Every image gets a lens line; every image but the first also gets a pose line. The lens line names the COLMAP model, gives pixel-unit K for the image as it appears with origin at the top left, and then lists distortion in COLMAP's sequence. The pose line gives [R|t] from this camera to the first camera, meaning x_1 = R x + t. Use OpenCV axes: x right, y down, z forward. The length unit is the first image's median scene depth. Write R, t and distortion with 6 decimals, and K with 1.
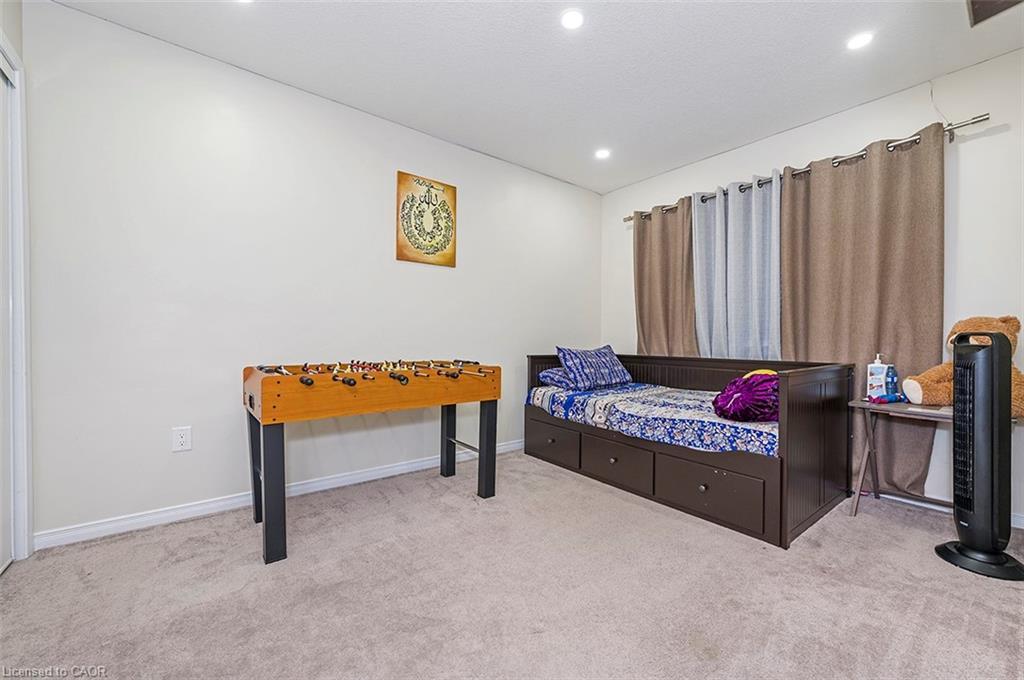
lens RADIAL K [[405.9, 0, 516.9], [0, 405.9, 338.7], [0, 0, 1]] dist [-0.000096, 0.000756]
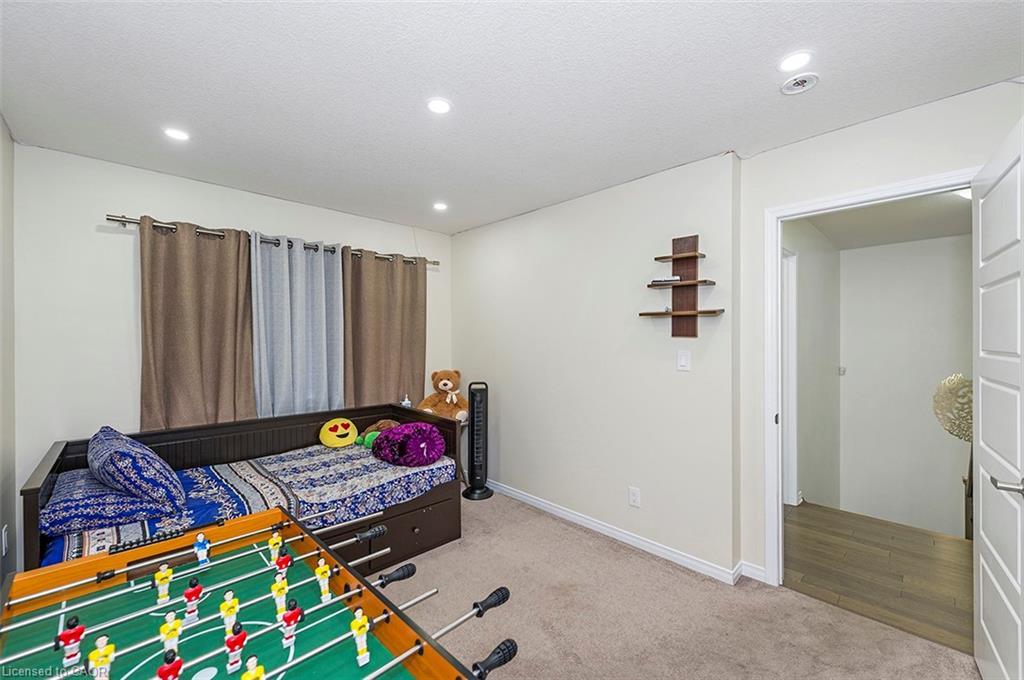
lens RADIAL K [[405.9, 0, 517.3], [0, 405.9, 340.7], [0, 0, 1]] dist [-0.000096, 0.000756]
pose [[-0.105786, -0.005766, 0.994372, -0.619987], [0.005733, 0.999963, 0.006409, -0.159658], [-0.994372, 0.006379, -0.105749, 0.683915]]
